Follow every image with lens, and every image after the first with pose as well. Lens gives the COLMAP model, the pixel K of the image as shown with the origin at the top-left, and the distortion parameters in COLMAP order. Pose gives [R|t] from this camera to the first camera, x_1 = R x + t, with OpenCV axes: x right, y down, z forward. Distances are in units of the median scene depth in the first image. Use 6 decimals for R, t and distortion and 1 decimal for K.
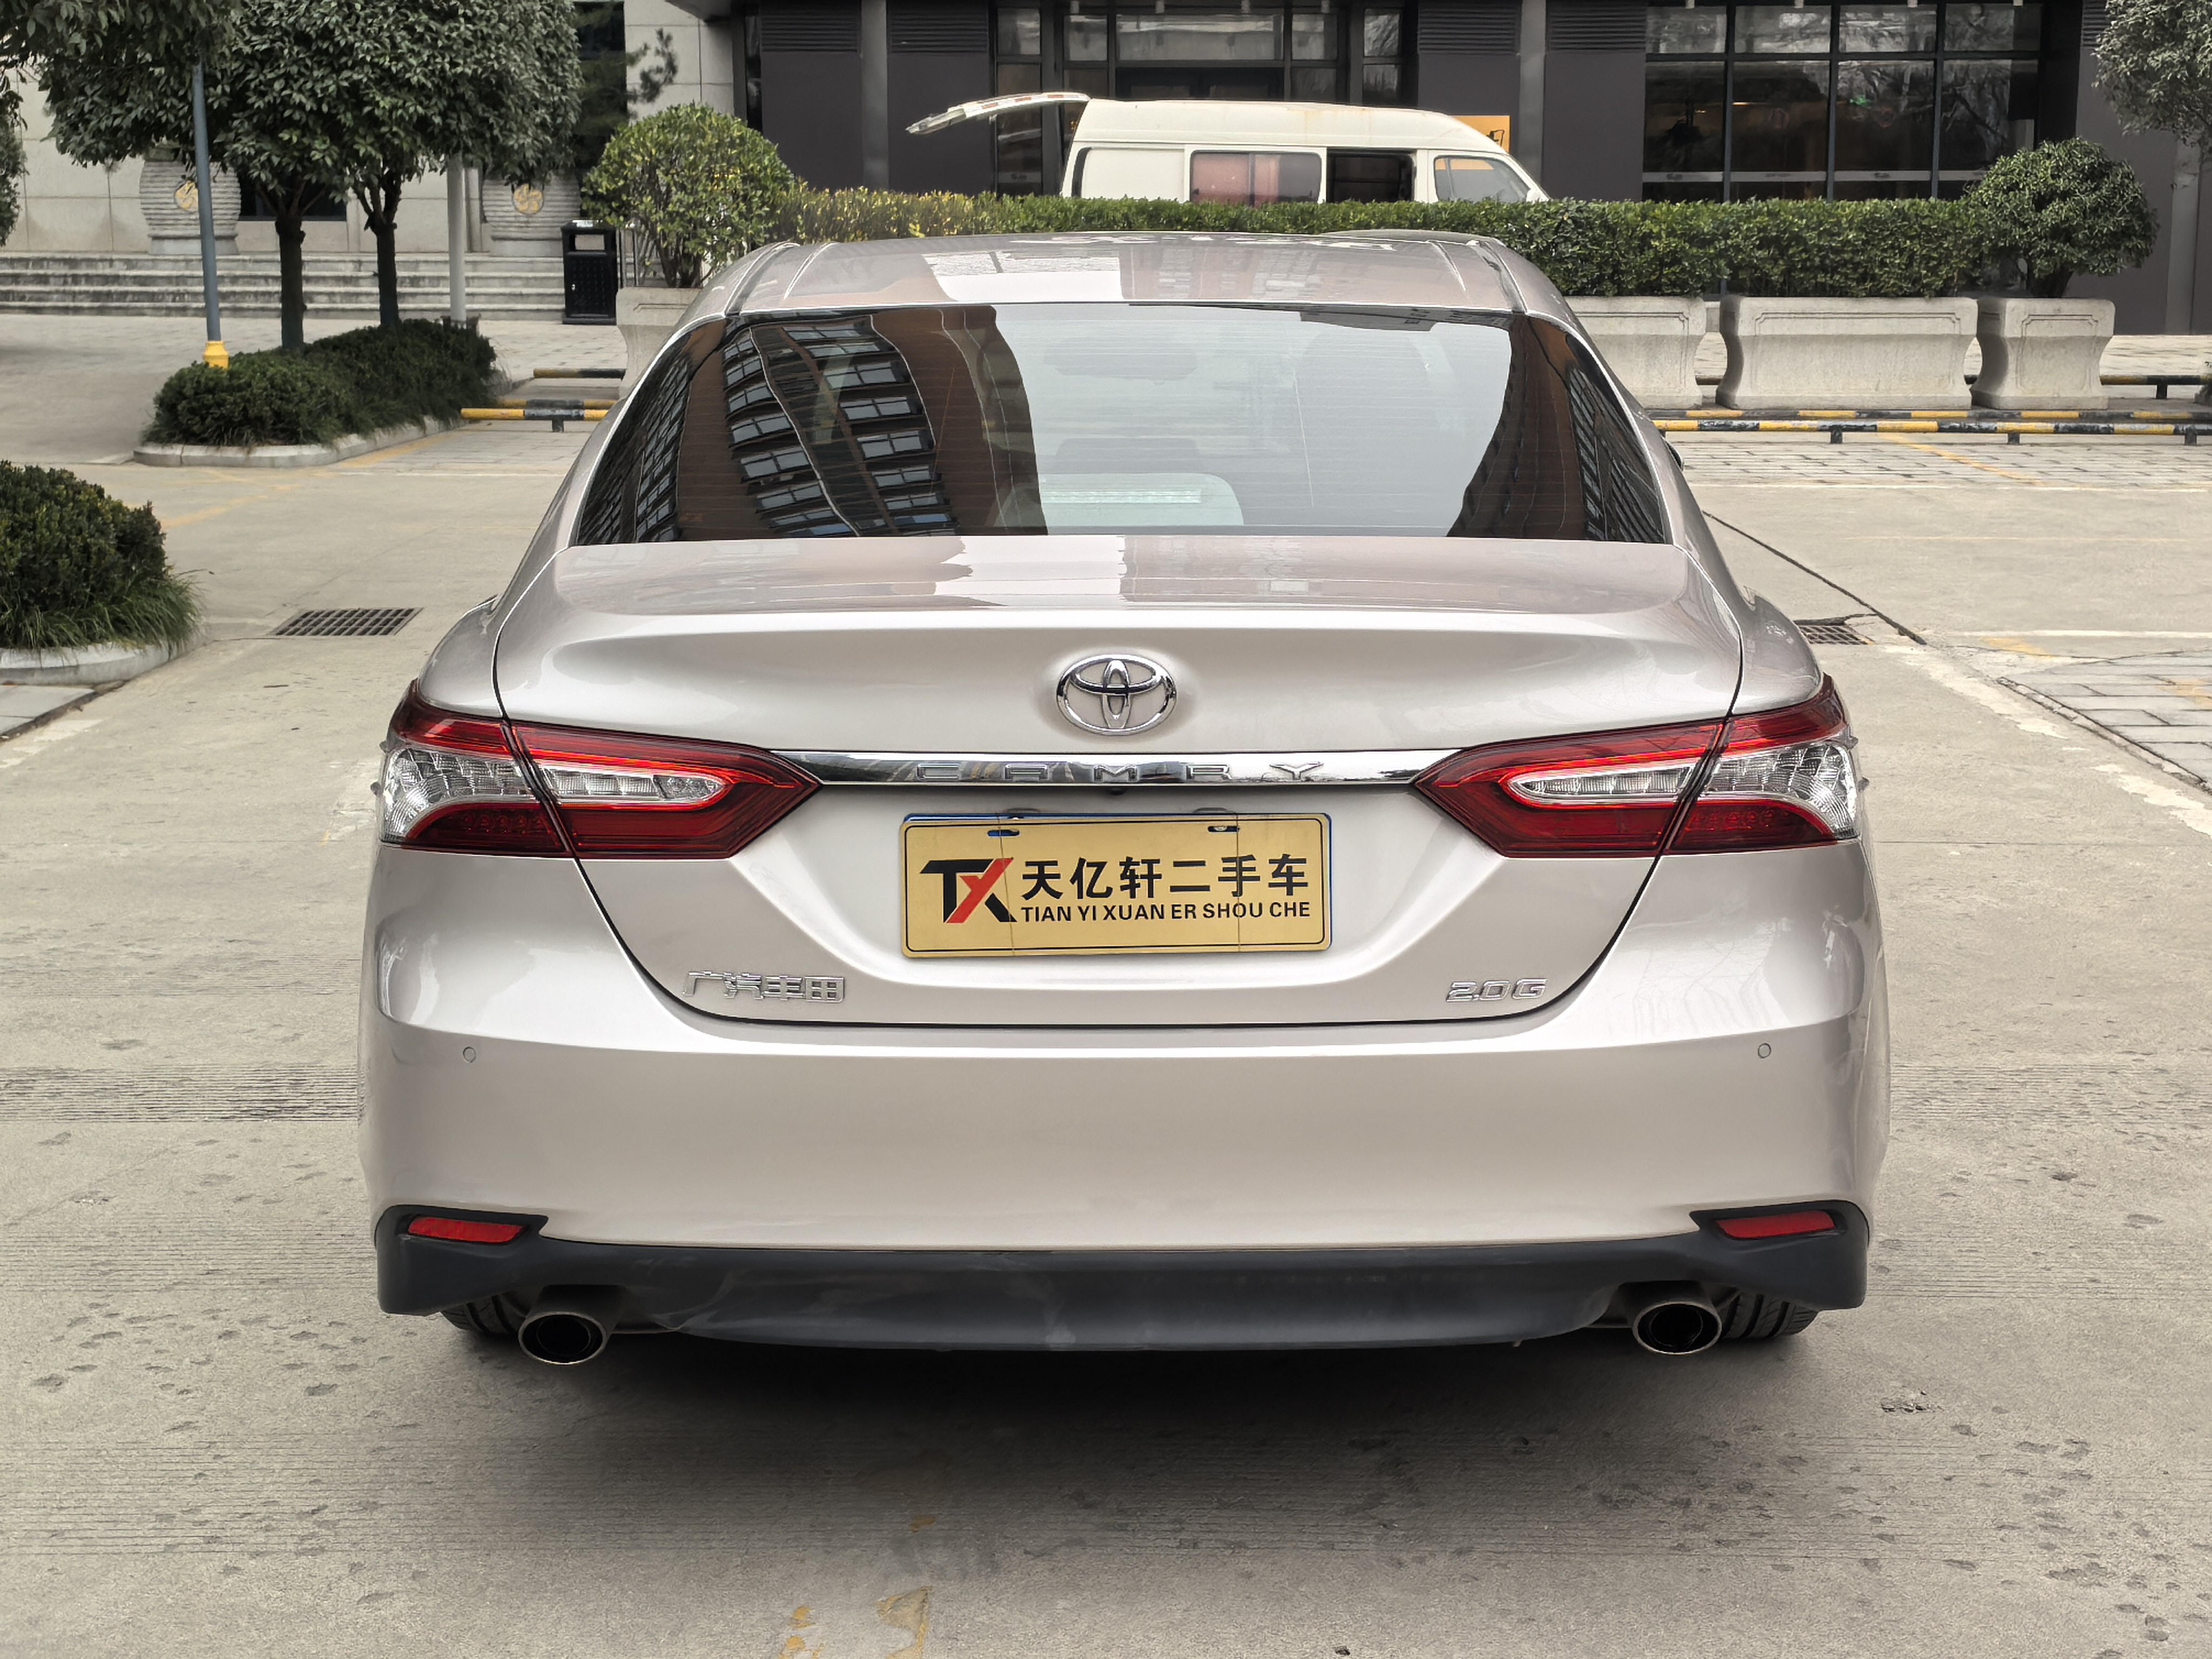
lens RADIAL K [[3232.1, 0, 1121.2], [0, 3232.1, 815.2], [0, 0, 1]] dist [0.065298, 0.000000]
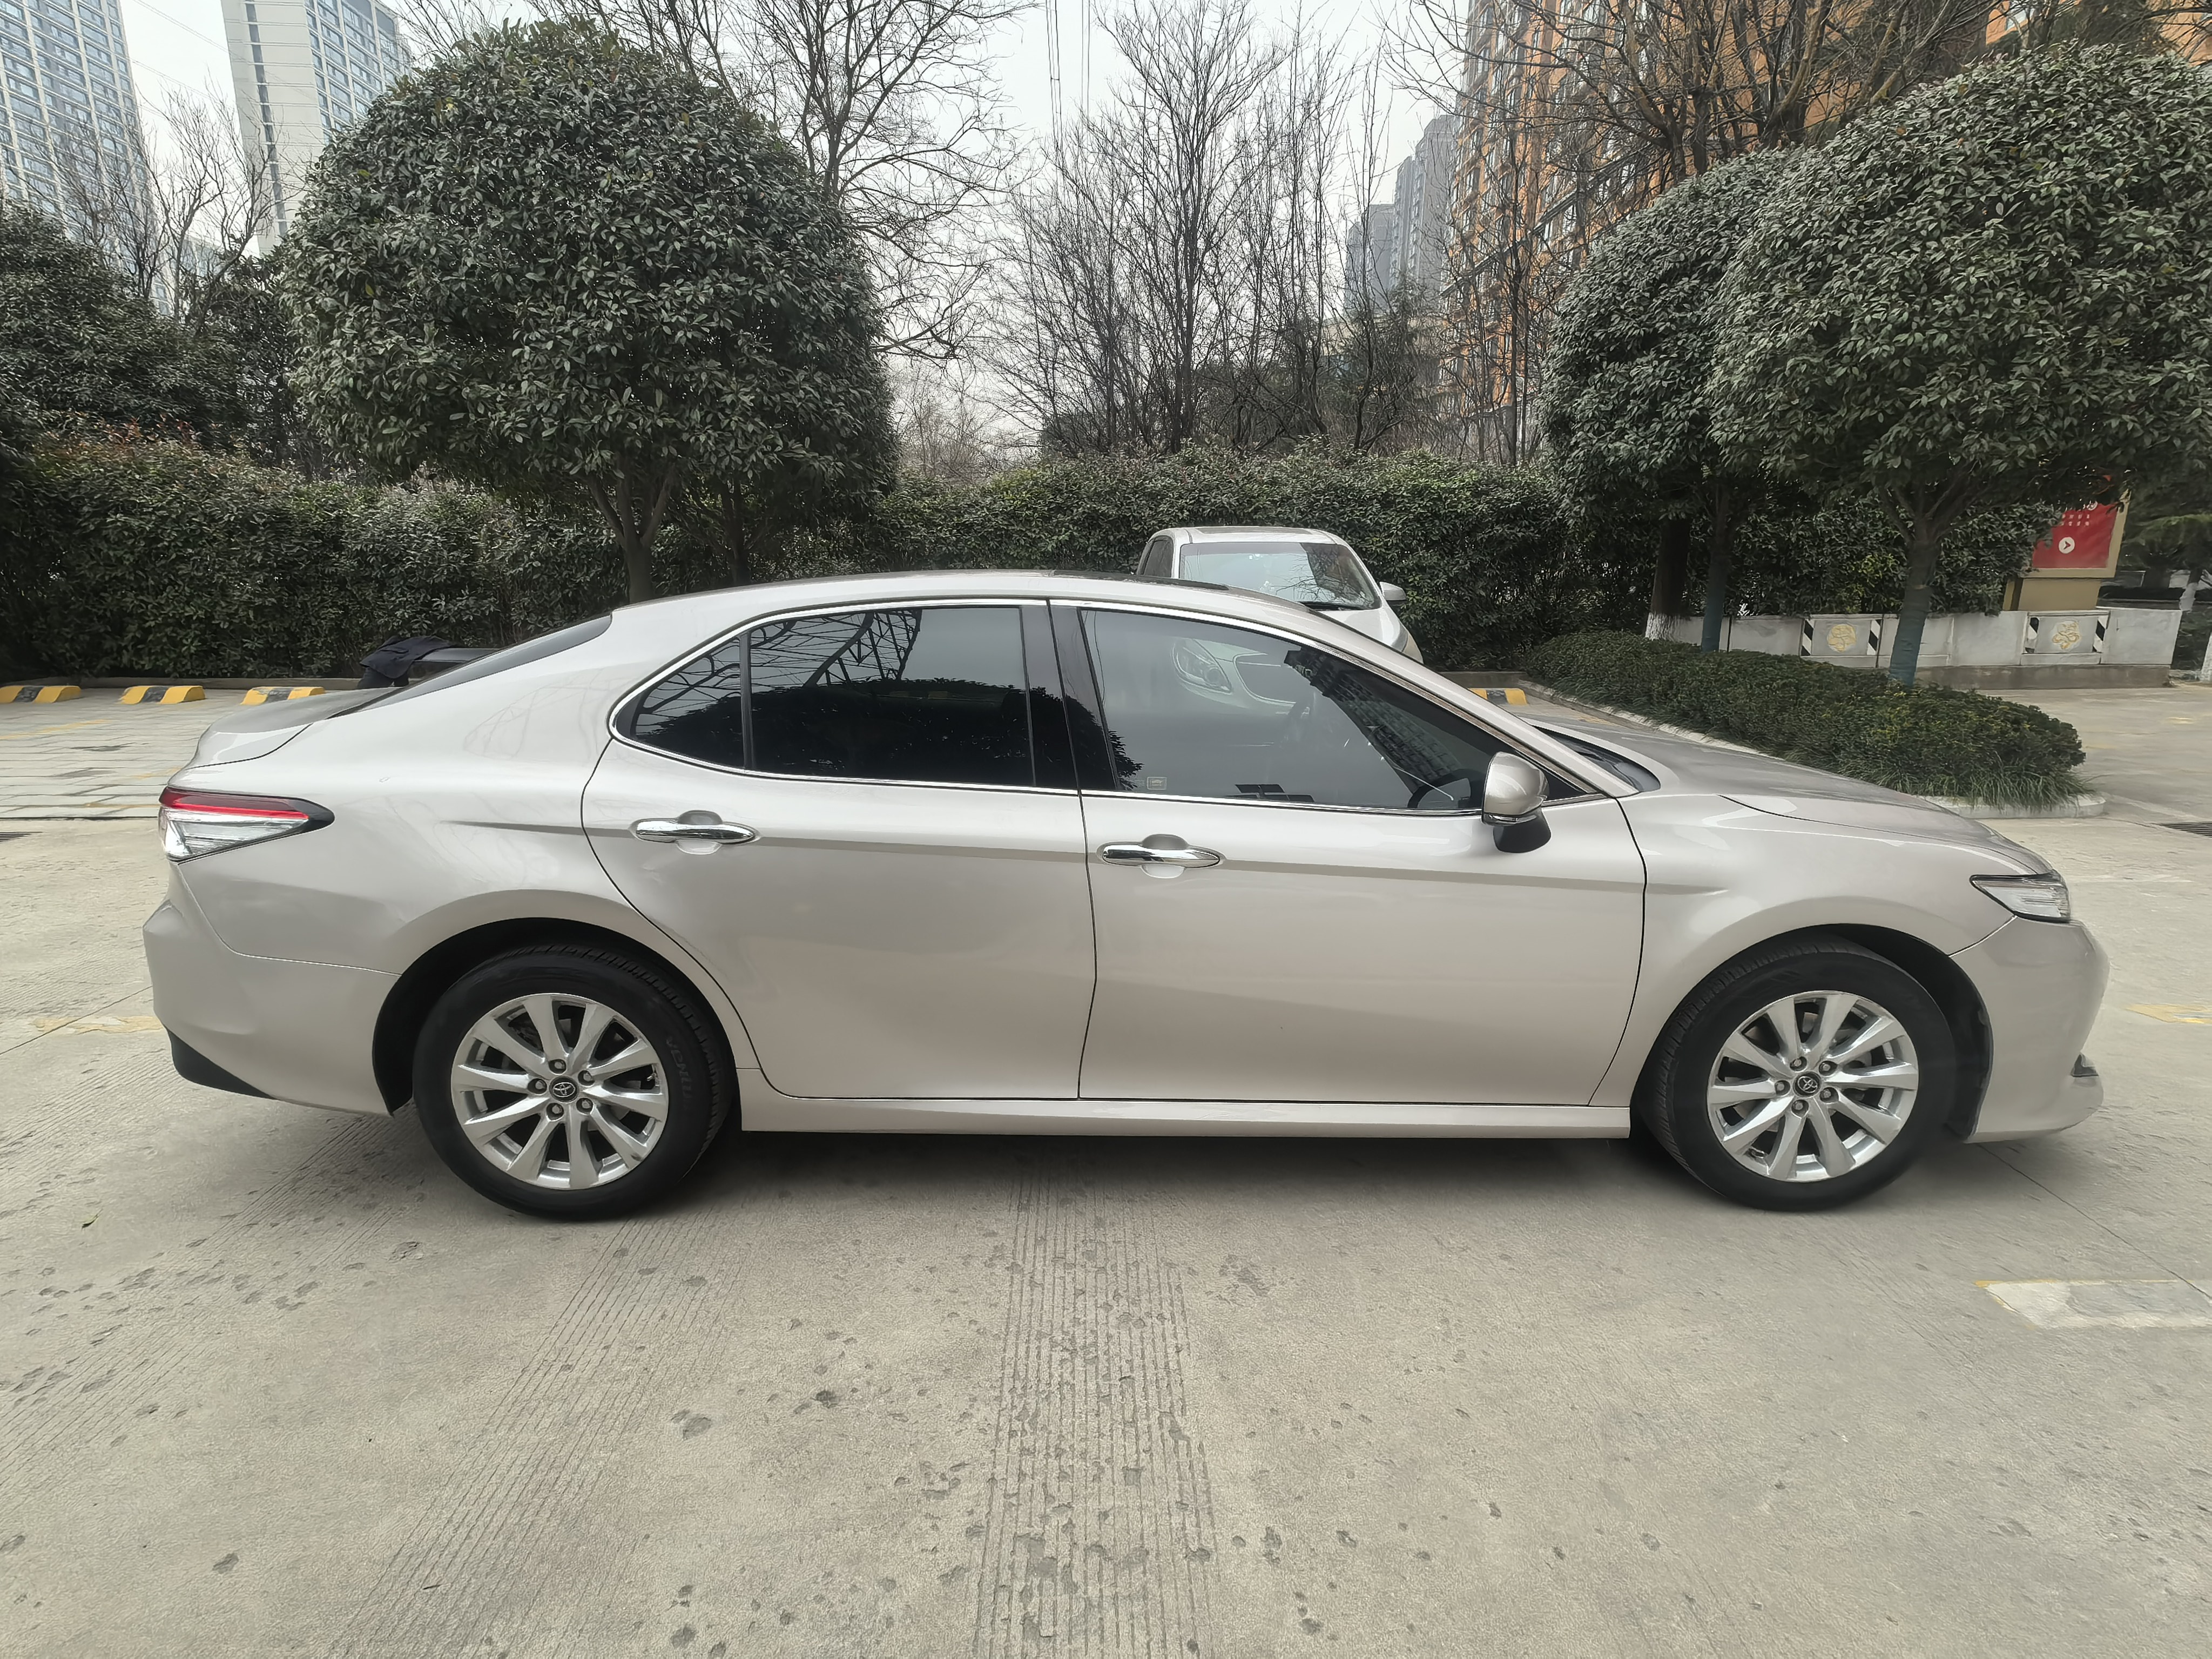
lens RADIAL K [[1139.8, 0, 1113.9], [0, 1139.8, 825.2], [0, 0, 1]] dist [0.022551, -0.002103]
pose [[0.025989, 0.216645, -0.975904, 0.594948], [-0.178521, 0.961547, 0.208704, -0.171038], [0.983593, 0.168795, 0.063665, 0.962841]]
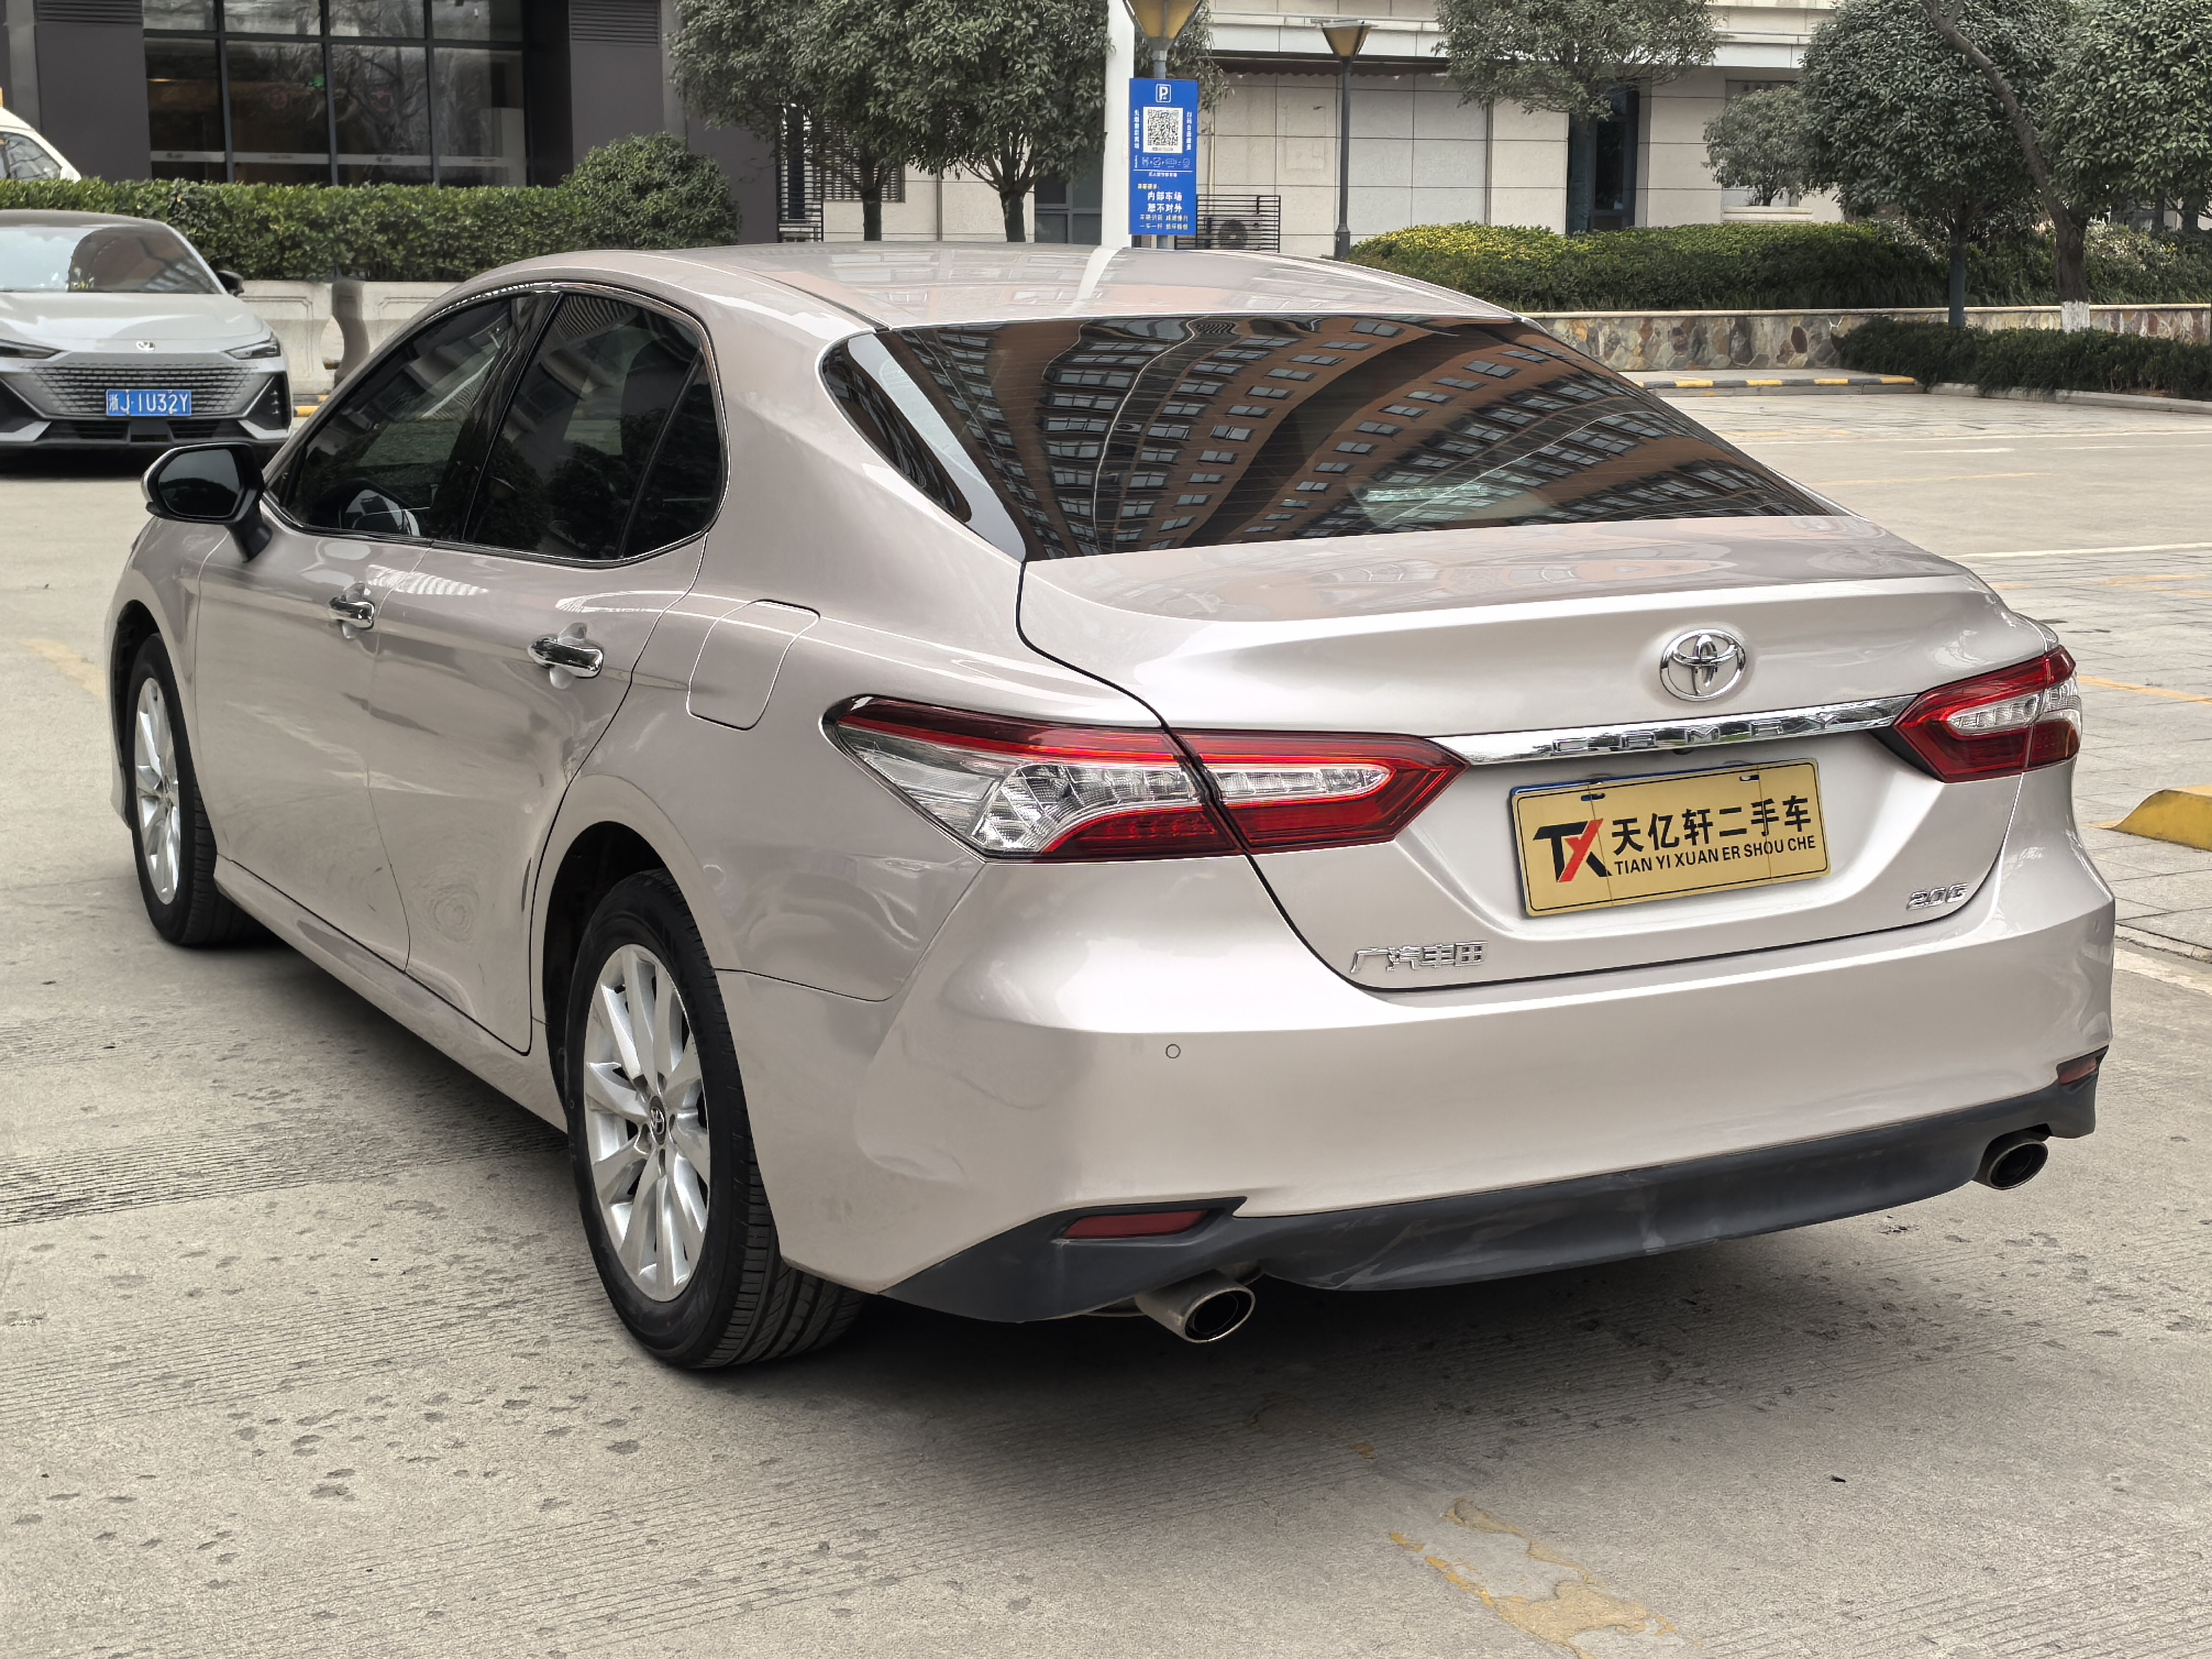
lens RADIAL K [[3232.1, 0, 1102.6], [0, 3232.1, 809.4], [0, 0, 1]] dist [0.065298, 0.000000]
pose [[0.876370, -0.081561, 0.474683, -0.425347], [0.079401, 0.996538, 0.024634, -0.018518], [-0.475049, 0.016102, 0.879812, 0.061529]]
